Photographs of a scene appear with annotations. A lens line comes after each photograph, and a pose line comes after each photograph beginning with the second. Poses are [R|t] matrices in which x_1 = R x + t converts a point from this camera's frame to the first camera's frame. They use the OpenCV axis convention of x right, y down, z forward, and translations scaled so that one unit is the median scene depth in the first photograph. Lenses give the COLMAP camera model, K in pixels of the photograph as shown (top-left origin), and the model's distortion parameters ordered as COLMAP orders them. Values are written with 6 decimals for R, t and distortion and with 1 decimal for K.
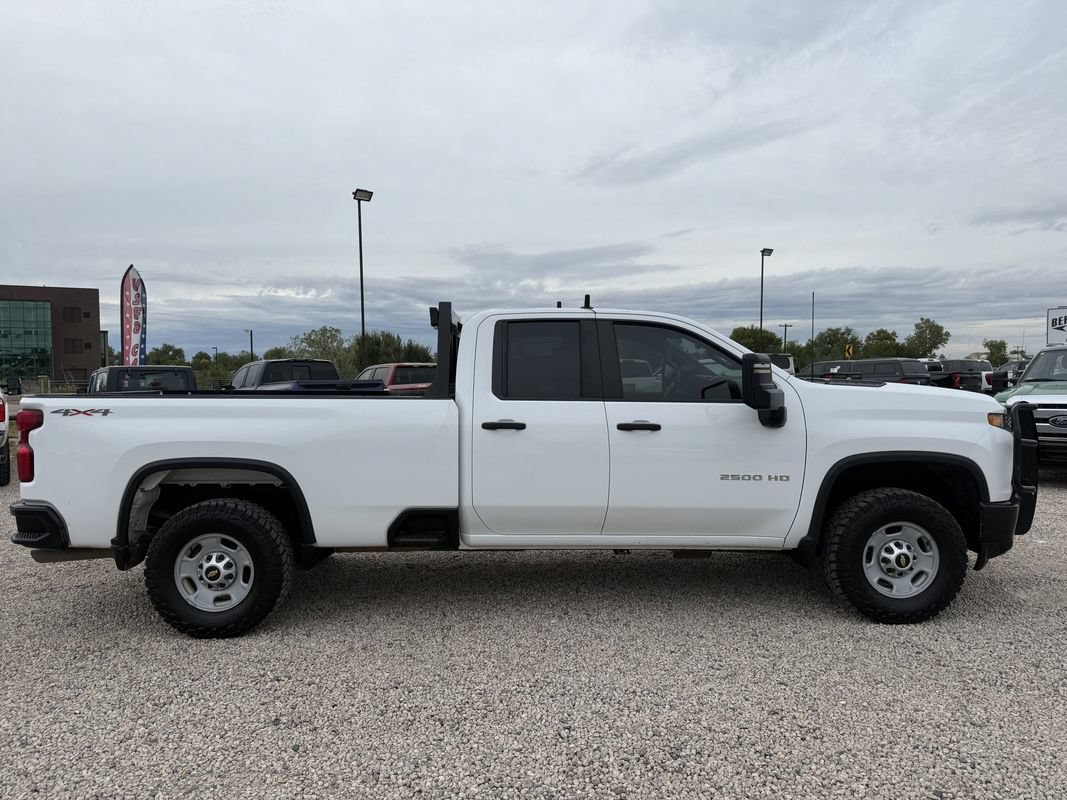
lens RADIAL K [[770.3, 0, 530.8], [0, 770.3, 399.3], [0, 0, 1]] dist [0.010829, -0.013683]
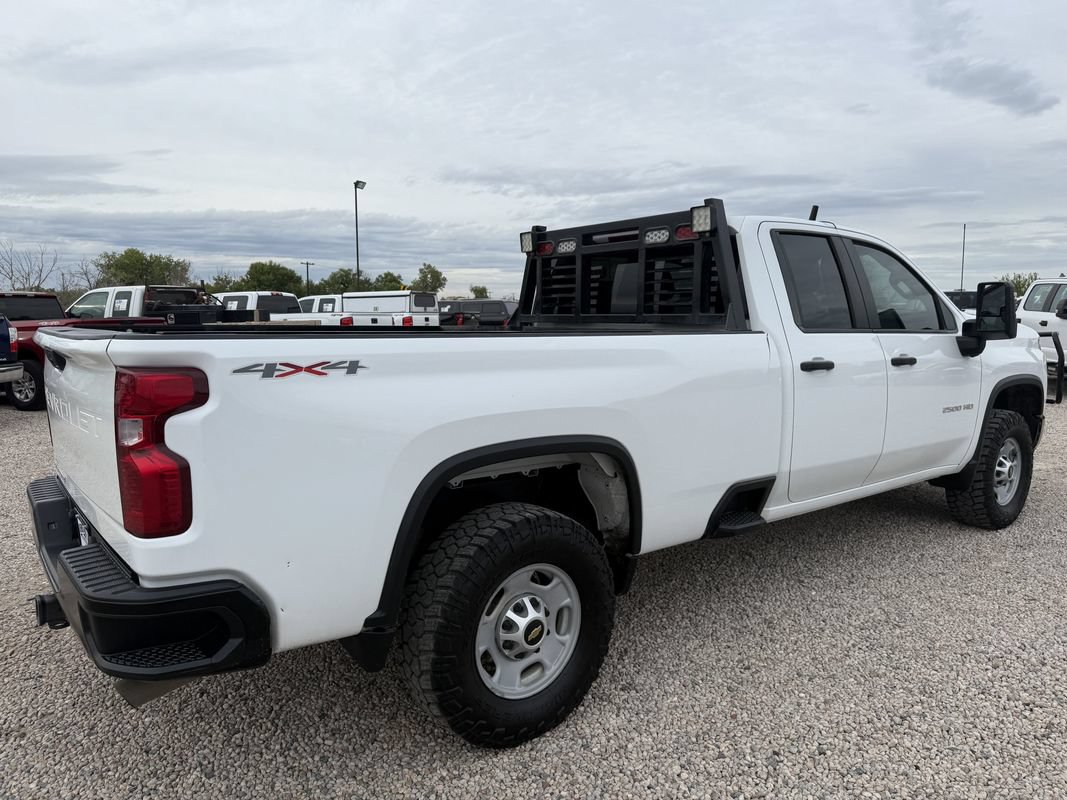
lens RADIAL K [[768.1, 0, 538.8], [0, 768.1, 403.6], [0, 0, 1]] dist [0.021231, -0.026052]
pose [[0.793926, -0.059478, 0.605098, -0.055596], [0.008481, 0.996190, 0.086793, -0.000120], [-0.607955, -0.063775, 0.791406, 0.039964]]
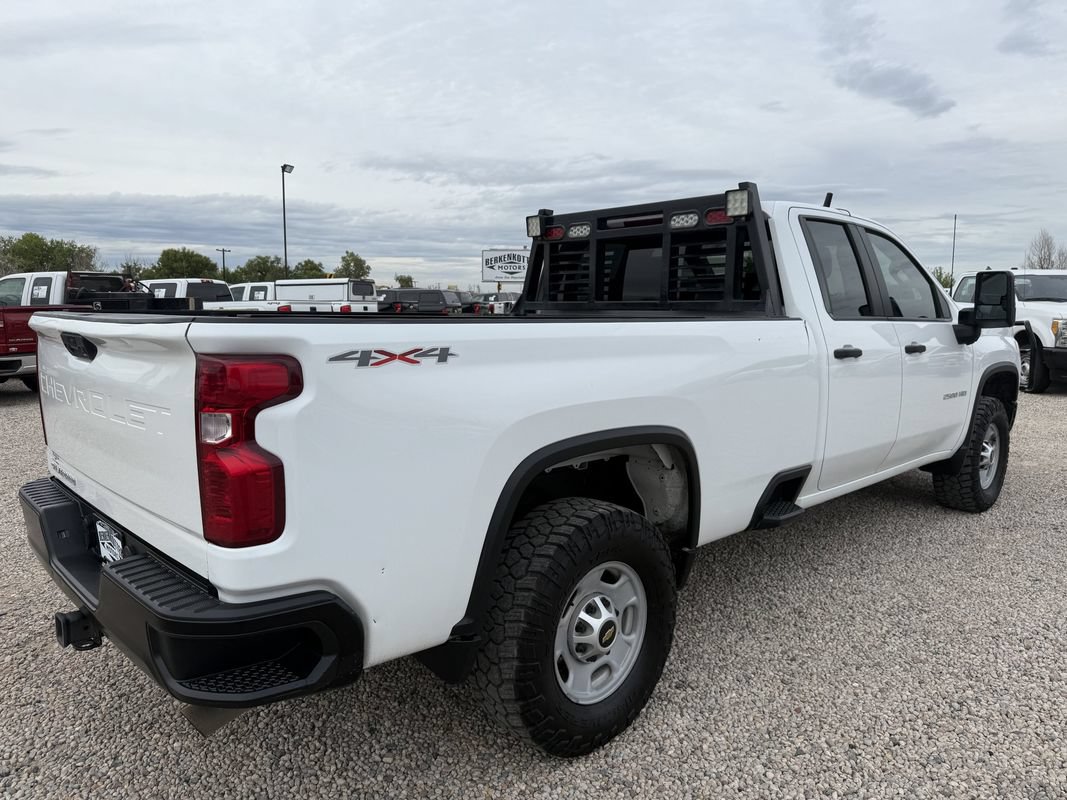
lens RADIAL K [[768.1, 0, 538.8], [0, 768.1, 403.6], [0, 0, 1]] dist [0.021231, -0.026052]
pose [[0.729998, -0.073627, 0.679472, -0.060171], [0.007526, 0.994986, 0.099730, 0.000077], [-0.683408, -0.067689, 0.726892, 0.046984]]
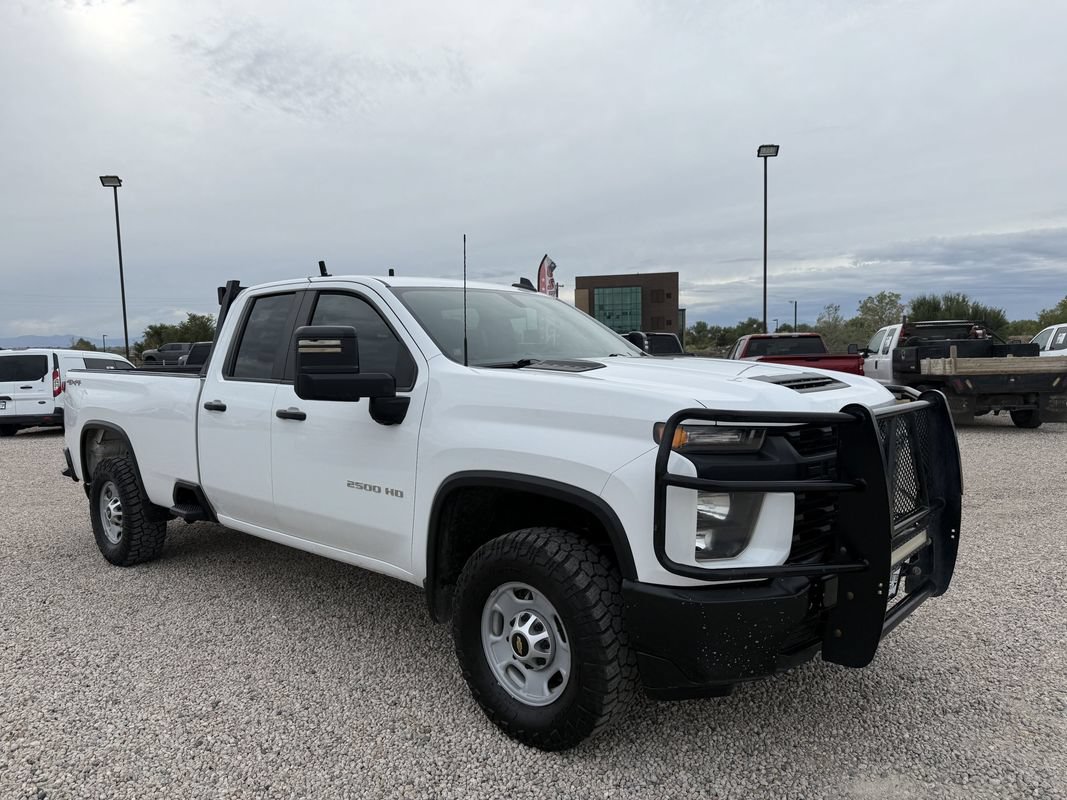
lens RADIAL K [[768.1, 0, 538.8], [0, 768.1, 403.6], [0, 0, 1]] dist [0.021231, -0.026052]
pose [[0.726315, 0.036500, -0.686392, 0.070153], [-0.006469, 0.998908, 0.046273, -0.001430], [0.687332, -0.029169, 0.725758, 0.042505]]
